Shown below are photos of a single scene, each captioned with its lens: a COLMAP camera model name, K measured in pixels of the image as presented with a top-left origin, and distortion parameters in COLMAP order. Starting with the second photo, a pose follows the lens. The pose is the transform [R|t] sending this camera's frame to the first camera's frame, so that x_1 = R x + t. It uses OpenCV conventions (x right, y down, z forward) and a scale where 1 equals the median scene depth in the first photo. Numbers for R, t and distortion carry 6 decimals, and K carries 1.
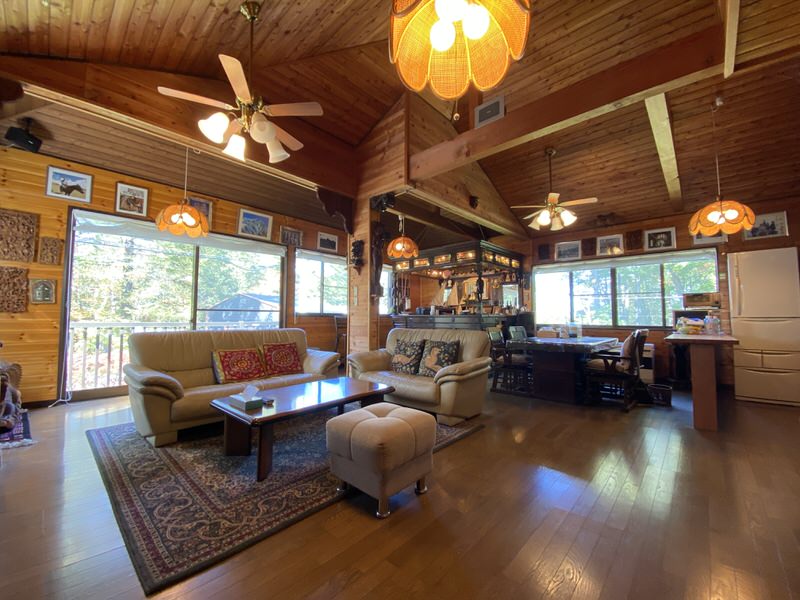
lens RADIAL K [[325.7, 0, 403.7], [0, 325.7, 298.2], [0, 0, 1]] dist [-0.000786, -0.000081]
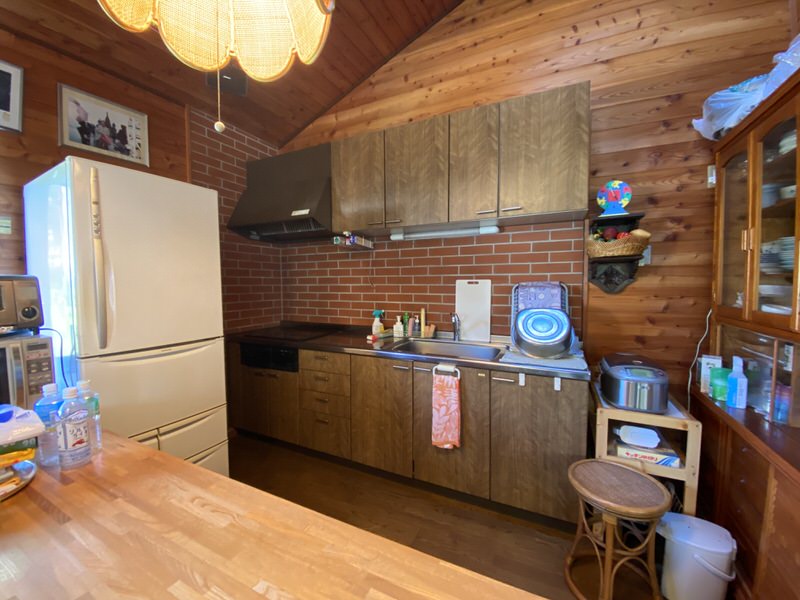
lens RADIAL K [[325.7, 0, 402.8], [0, 325.7, 299.0], [0, 0, 1]] dist [-0.000786, -0.000081]
pose [[-0.266299, -0.043319, 0.962917, 0.628031], [-0.059161, 0.997841, 0.028529, -0.027558], [-0.962073, -0.049370, -0.268287, 0.802689]]
